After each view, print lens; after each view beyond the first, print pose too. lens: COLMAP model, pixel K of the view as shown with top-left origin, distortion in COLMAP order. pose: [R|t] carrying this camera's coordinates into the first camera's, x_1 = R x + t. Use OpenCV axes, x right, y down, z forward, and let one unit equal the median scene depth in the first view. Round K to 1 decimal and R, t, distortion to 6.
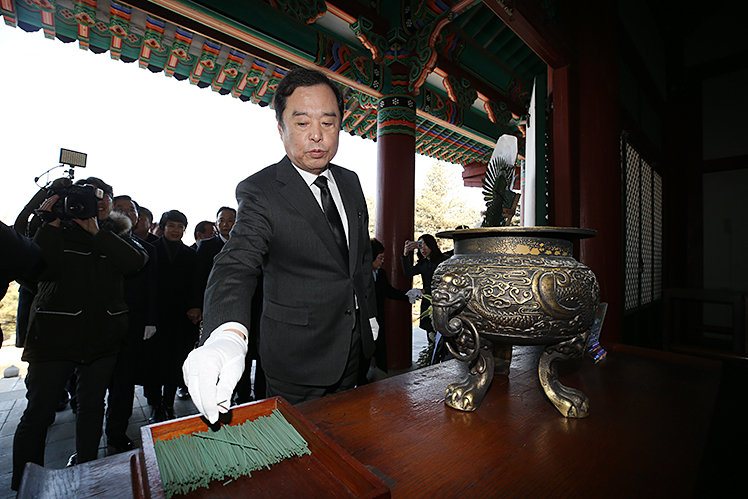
lens RADIAL K [[325.5, 0, 378.7], [0, 325.5, 259.8], [0, 0, 1]] dist [-0.007128, 0.002933]
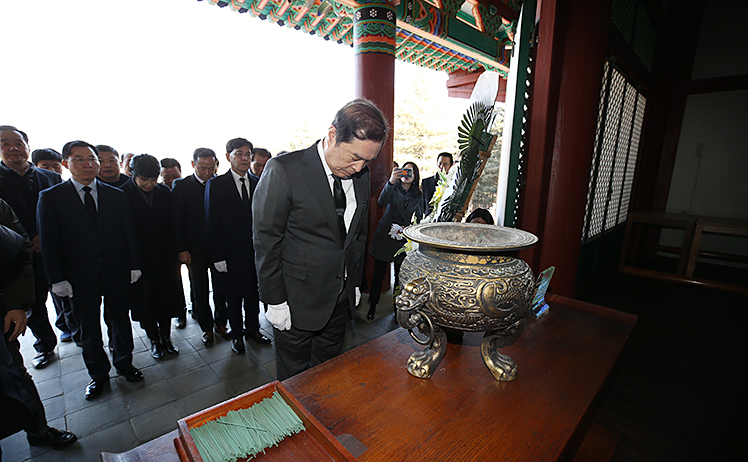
lens RADIAL K [[325.6, 0, 372.0], [0, 325.6, 247.6], [0, 0, 1]] dist [-0.006453, -0.000162]
pose [[0.999226, -0.018223, 0.034866, 0.029896], [0.009674, 0.972847, 0.231245, -0.333849], [-0.038133, -0.230729, 0.972271, -0.129604]]
